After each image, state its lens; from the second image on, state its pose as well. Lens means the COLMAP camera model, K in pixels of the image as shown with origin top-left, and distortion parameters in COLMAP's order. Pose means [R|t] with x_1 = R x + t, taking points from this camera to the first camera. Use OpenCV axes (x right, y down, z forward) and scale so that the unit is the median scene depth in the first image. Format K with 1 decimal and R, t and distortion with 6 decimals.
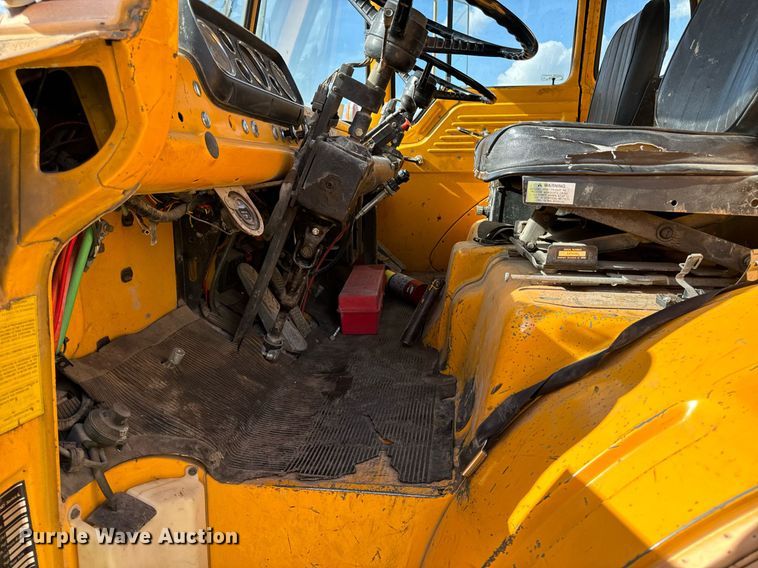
lens RADIAL K [[538.0, 0, 379.0], [0, 538.0, 284.0], [0, 0, 1]] dist [0.096898, -0.143618]
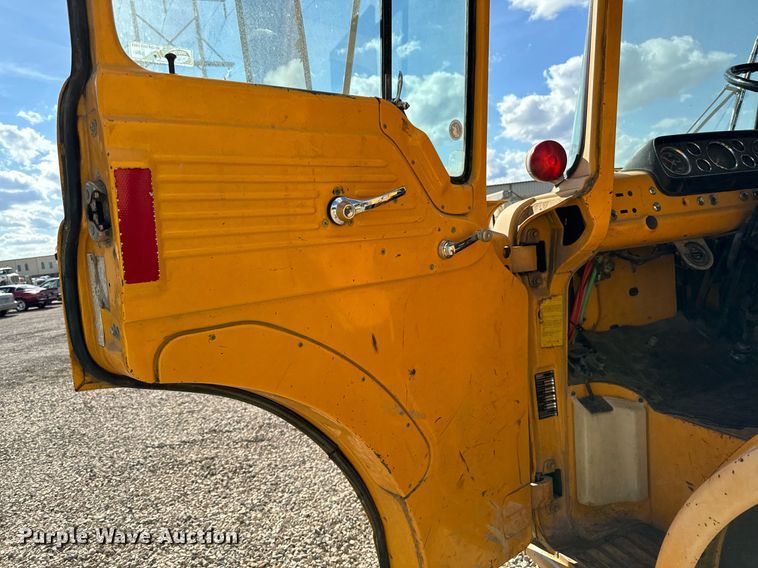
lens RADIAL K [[538.0, 0, 379.0], [0, 538.0, 284.0], [0, 0, 1]] dist [0.096898, -0.143618]
pose [[0.457639, 0.032284, -0.888552, 0.875045], [-0.079261, 0.996843, -0.004604, 0.038097], [0.885598, 0.072534, 0.458753, -0.635246]]
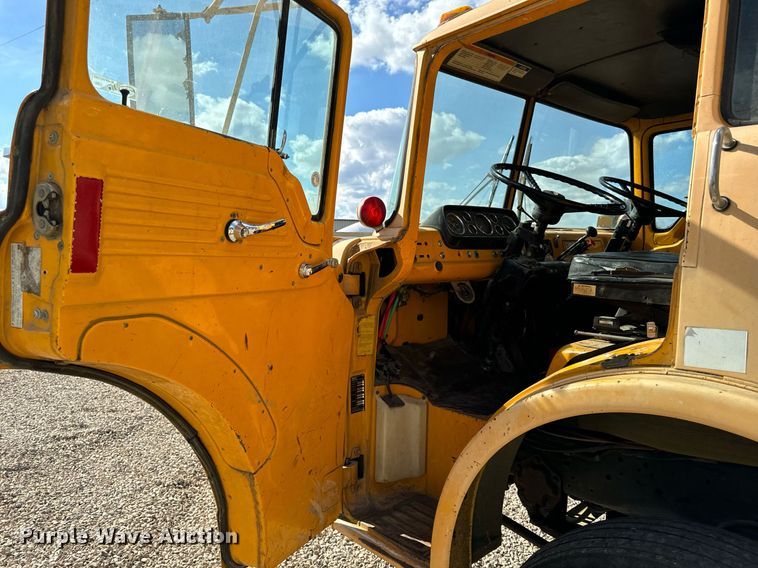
lens RADIAL K [[529.0, 0, 379.0], [0, 529.0, 284.0], [0, 0, 1]] dist [0.140678, -0.143413]
pose [[0.764931, 0.036312, -0.643088, 1.024617], [-0.132192, 0.986007, -0.101563, 0.116258], [0.630401, 0.162700, 0.759028, -1.011078]]
